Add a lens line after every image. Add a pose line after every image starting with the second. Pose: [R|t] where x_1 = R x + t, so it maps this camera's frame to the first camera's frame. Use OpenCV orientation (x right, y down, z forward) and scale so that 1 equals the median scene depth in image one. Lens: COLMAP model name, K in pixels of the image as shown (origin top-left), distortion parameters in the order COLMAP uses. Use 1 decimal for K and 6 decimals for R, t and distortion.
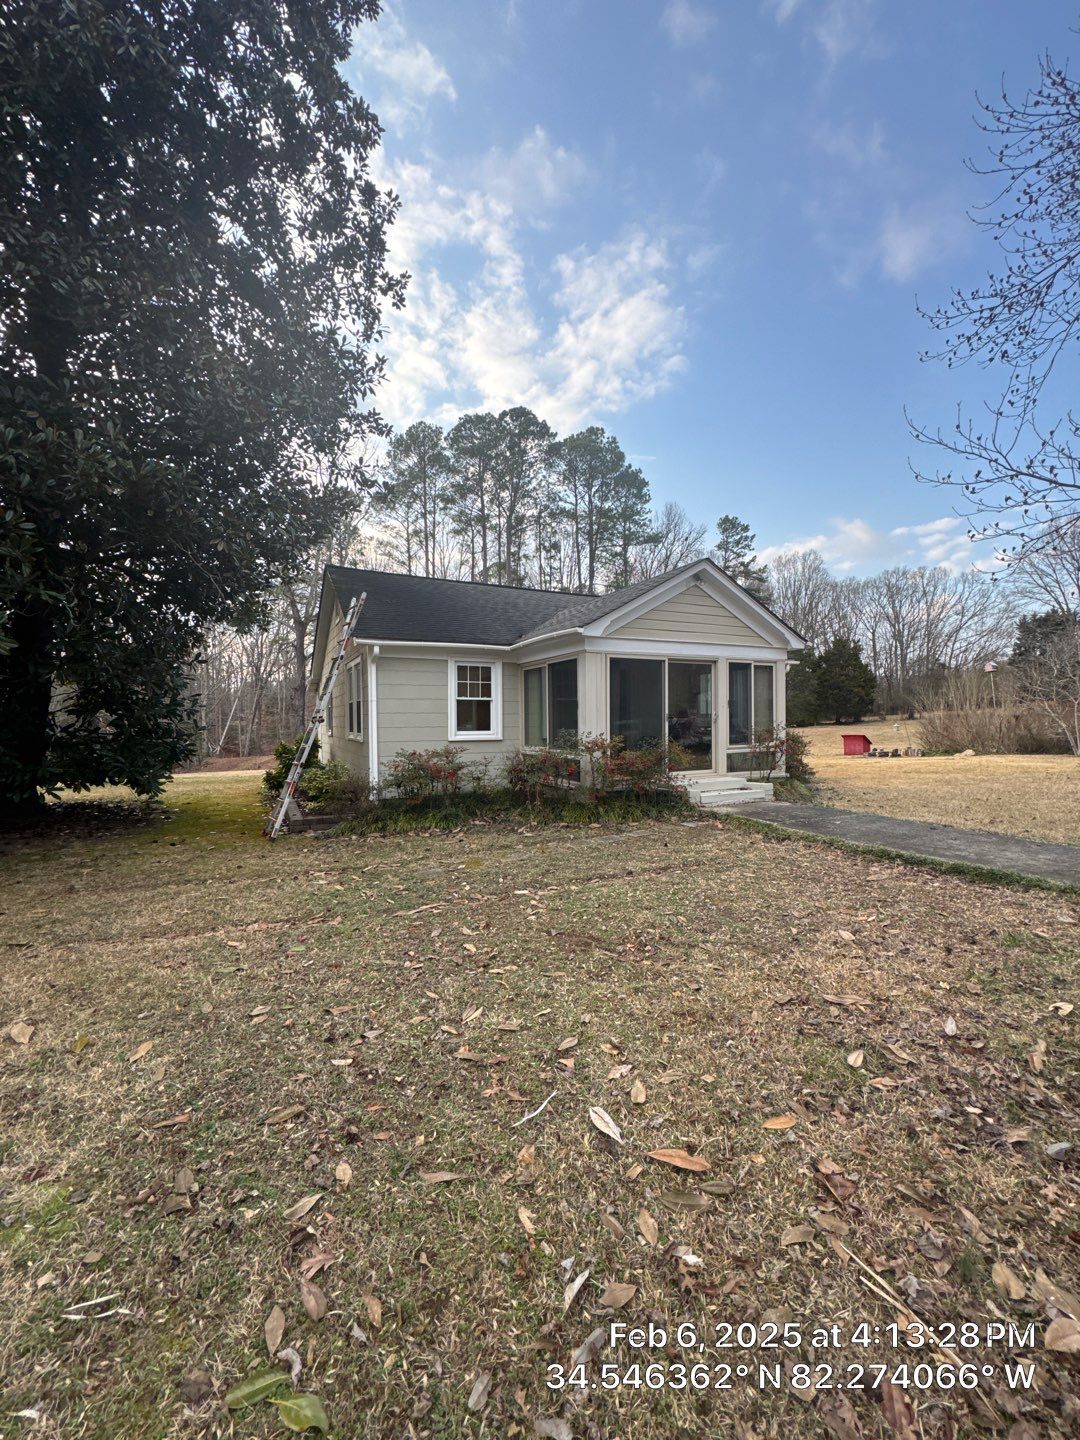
lens RADIAL K [[581.3, 0, 540.0], [0, 581.3, 720.0], [0, 0, 1]] dist [0.003042, -0.000330]
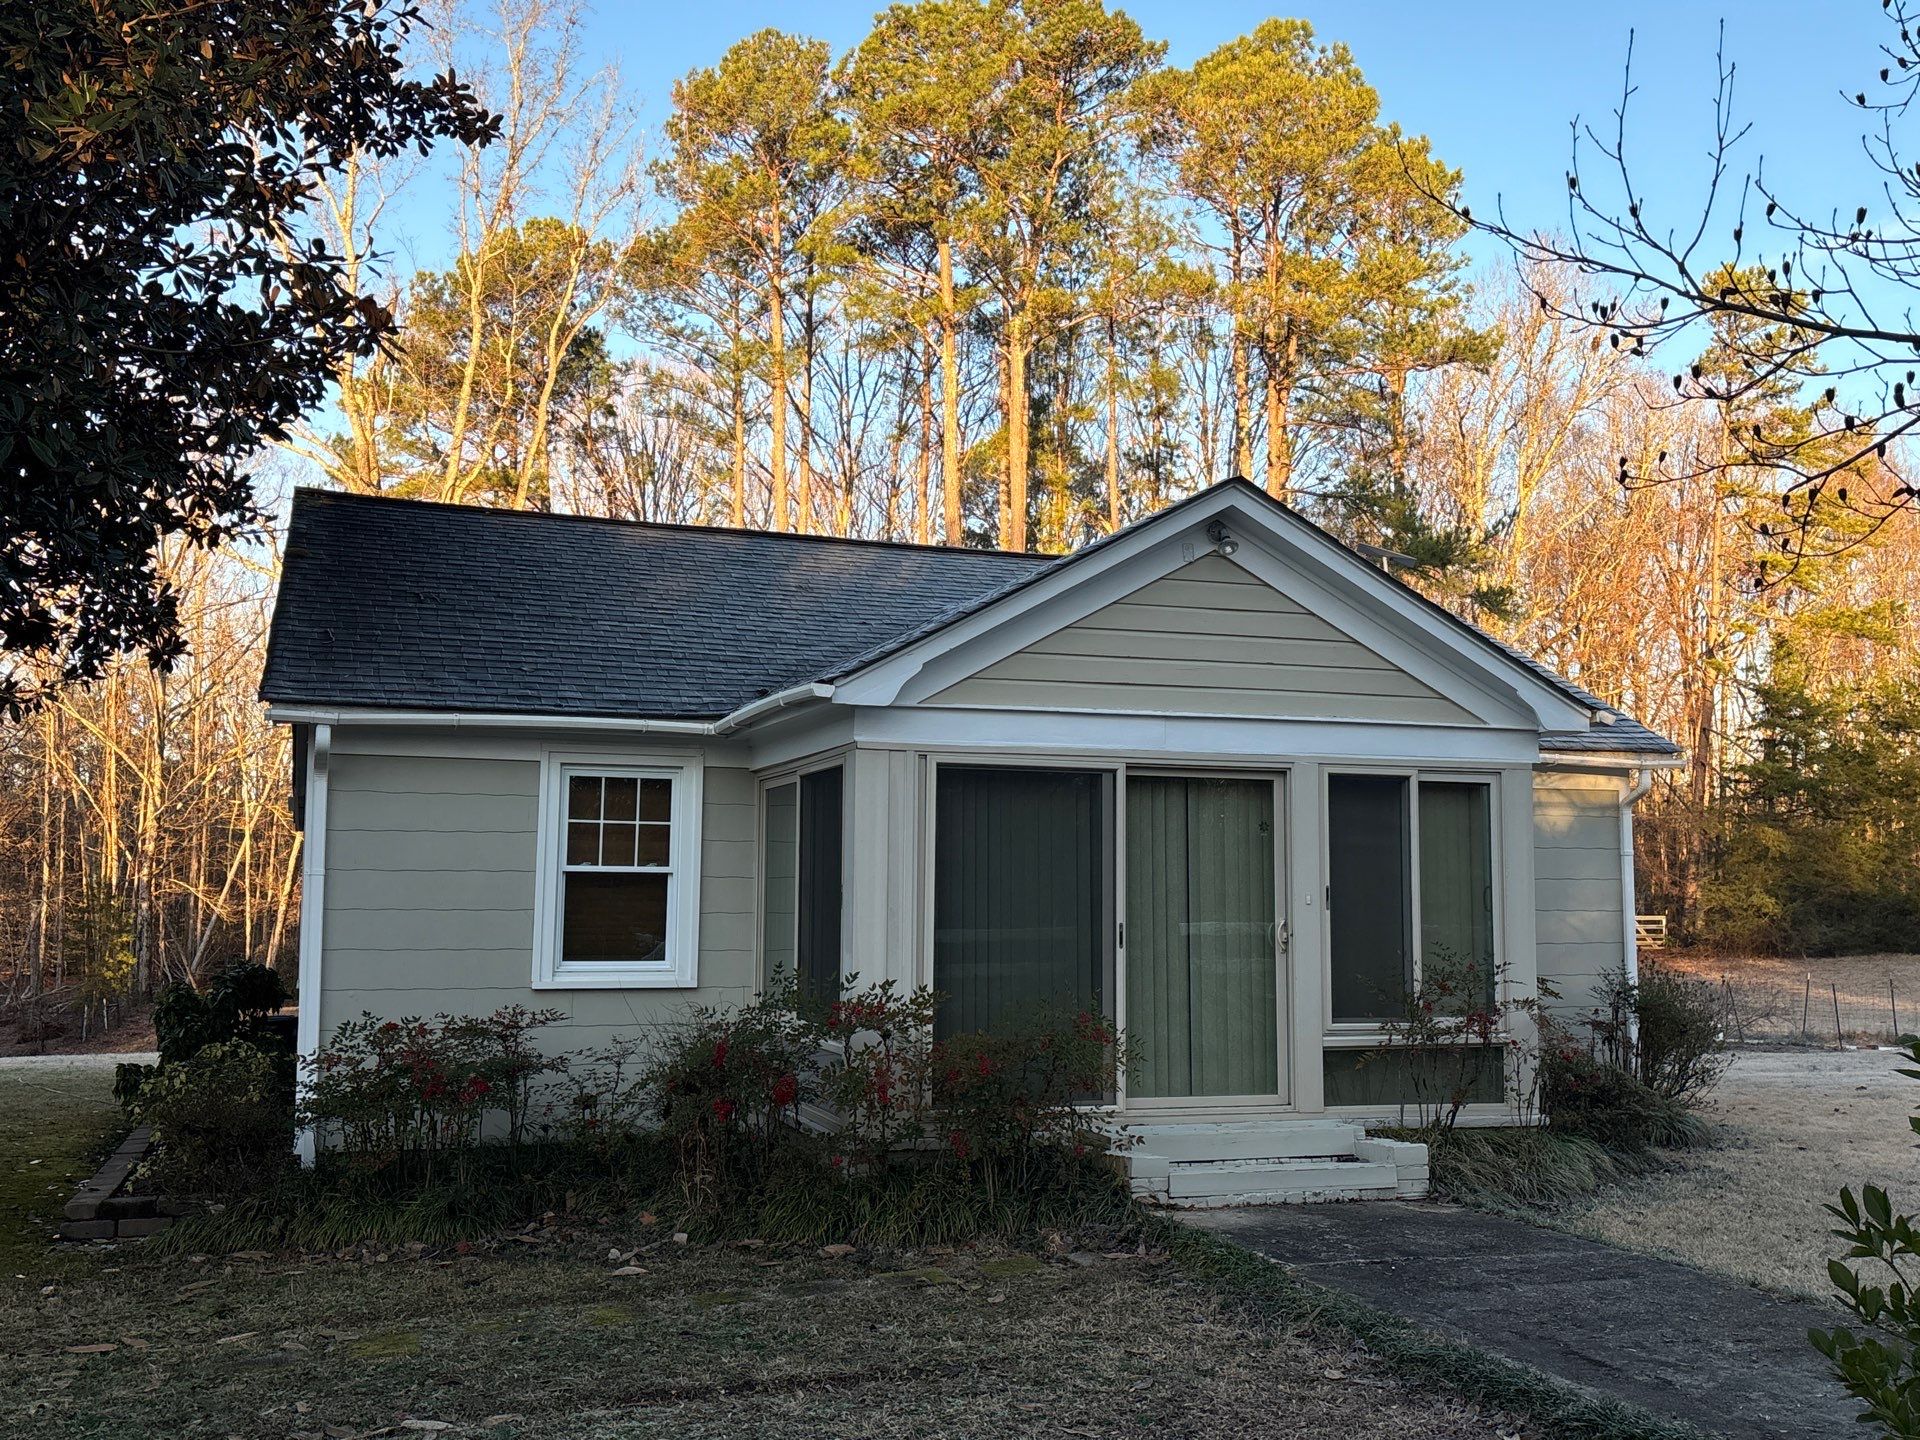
lens RADIAL K [[1844.6, 0, 928.1], [0, 1844.6, 694.4], [0, 0, 1]] dist [0.054935, -0.007460]
pose [[0.989863, 0.000396, -0.142028, 0.093043], [-0.016751, 0.993342, -0.113974, -0.006783], [0.141037, 0.115198, 0.983279, -0.037505]]
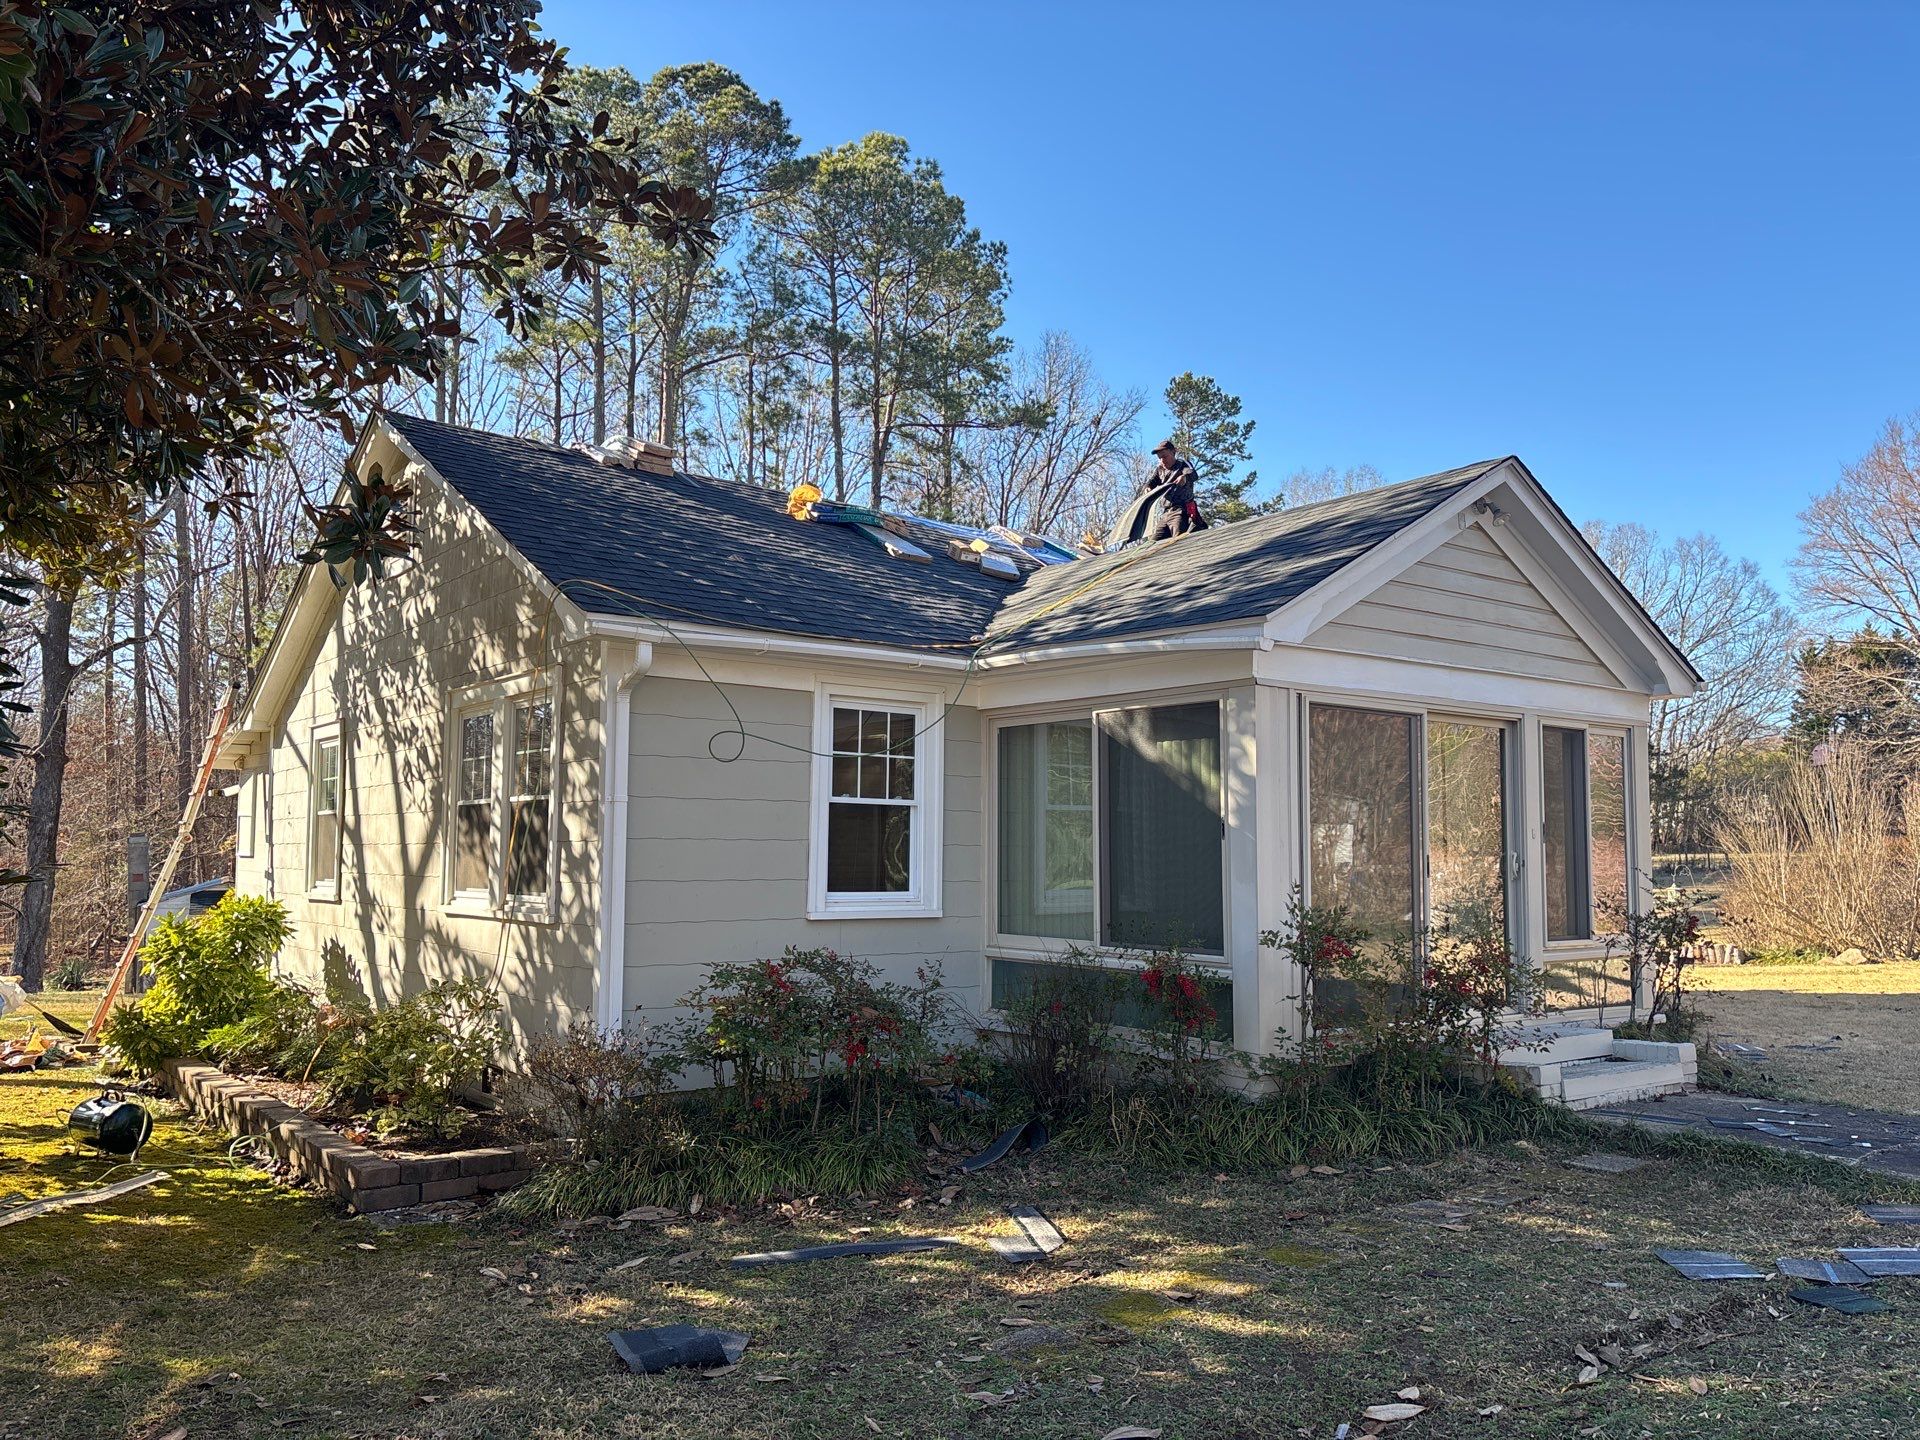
lens RADIAL K [[1457.3, 0, 944.0], [0, 1457.3, 716.5], [0, 0, 1]] dist [0.083120, -0.068559]
pose [[0.982263, 0.037327, 0.183755, -0.093792], [-0.020096, 0.995297, -0.094760, -0.001778], [-0.186428, 0.089387, 0.978394, 0.042530]]
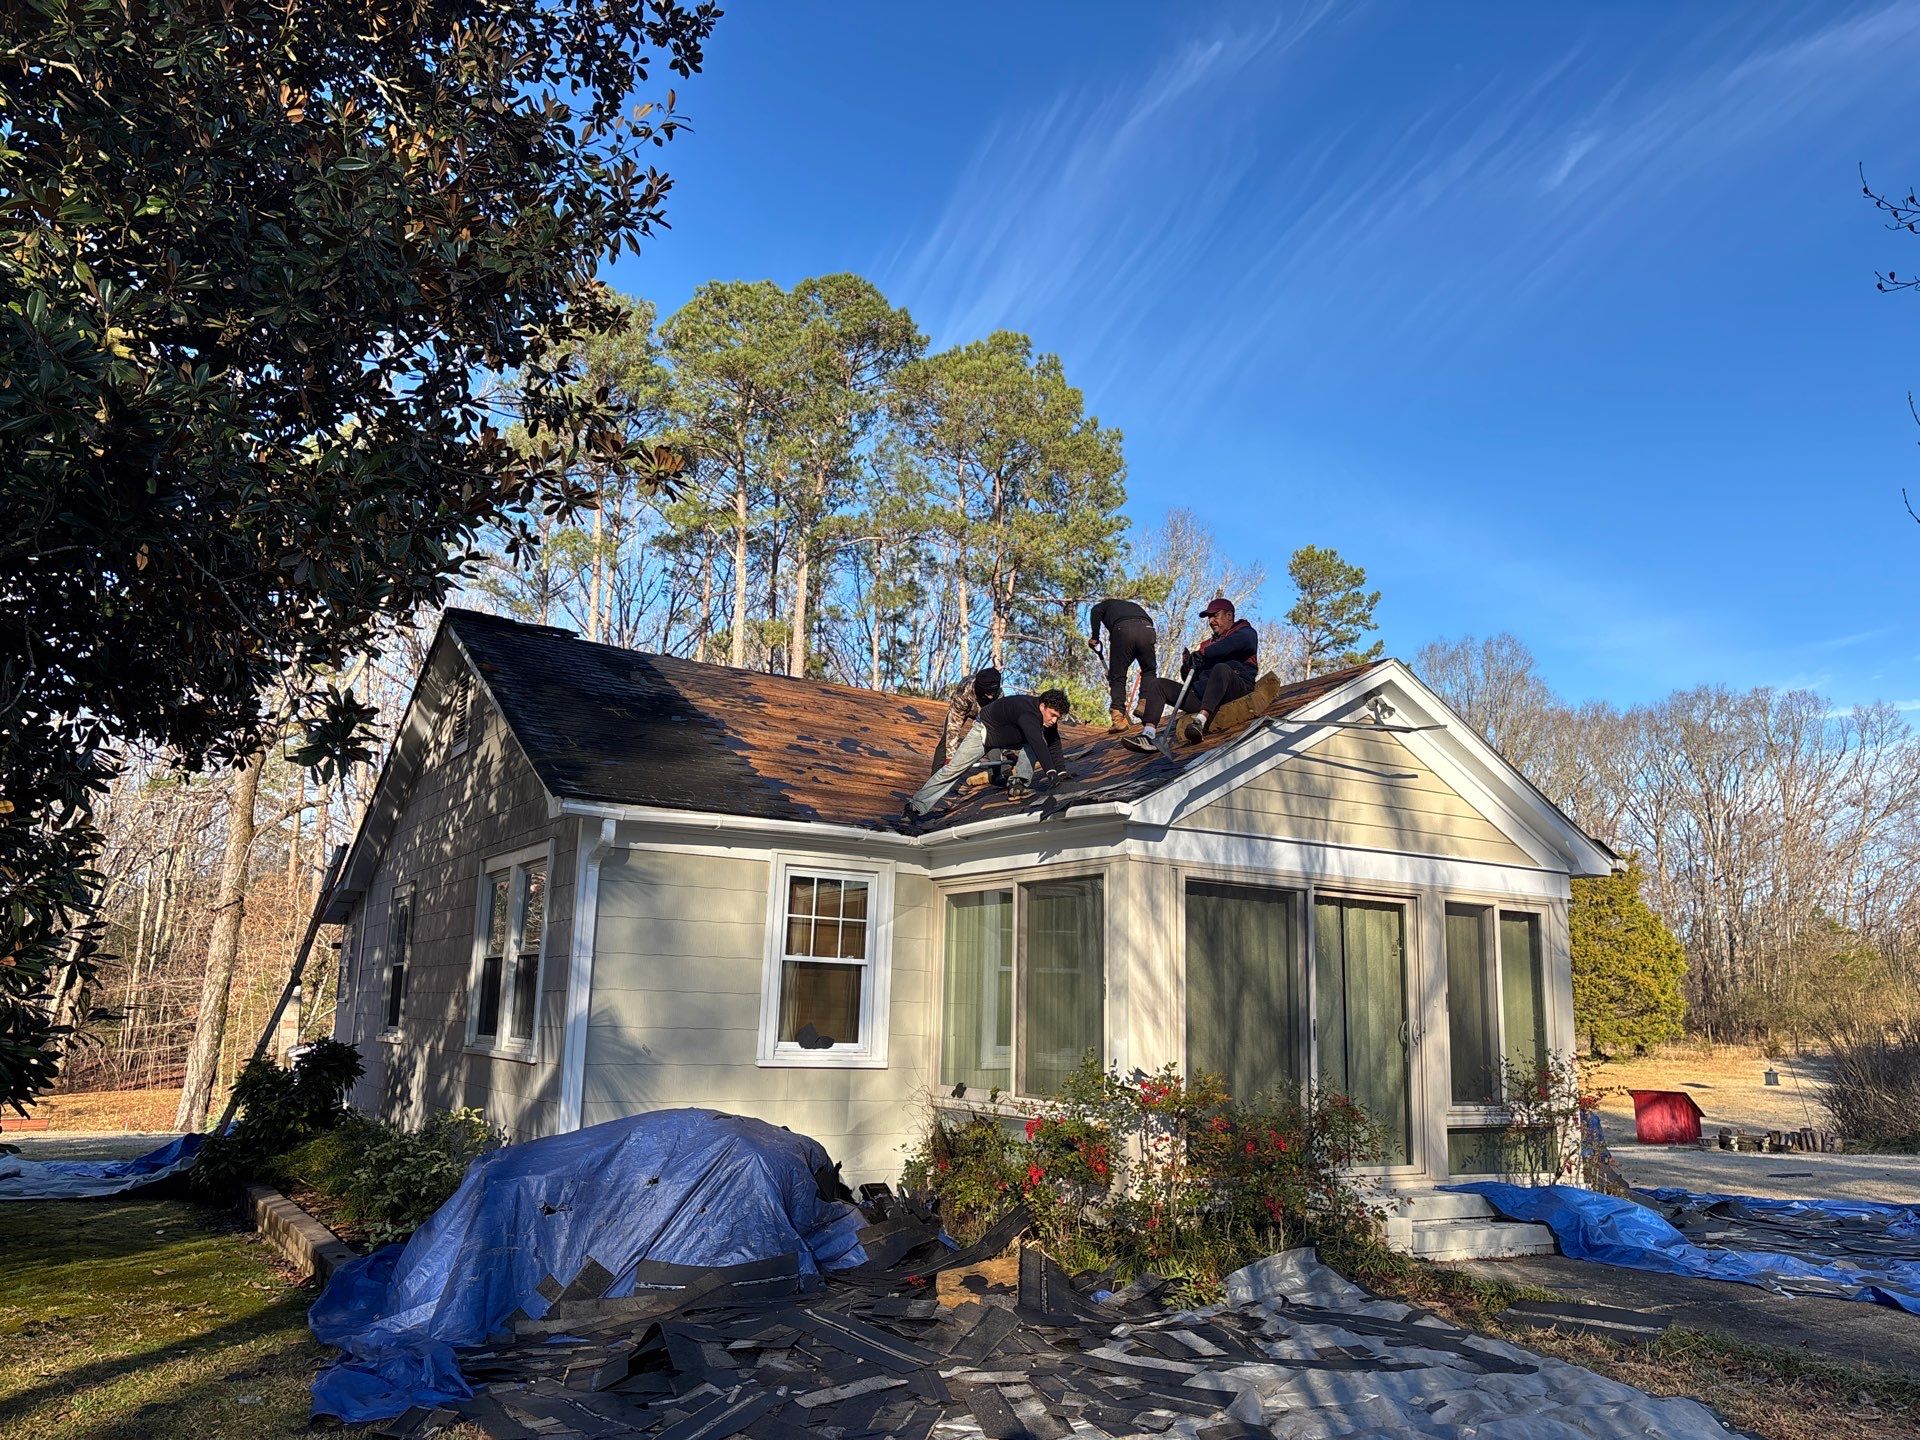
lens RADIAL K [[1457.3, 0, 944.0], [0, 1457.3, 716.5], [0, 0, 1]] dist [0.083120, -0.068559]
pose [[0.995941, 0.054326, 0.071759, -0.044458], [-0.038741, 0.978407, -0.203026, 0.000347], [-0.081239, 0.199422, 0.976540, -0.013028]]
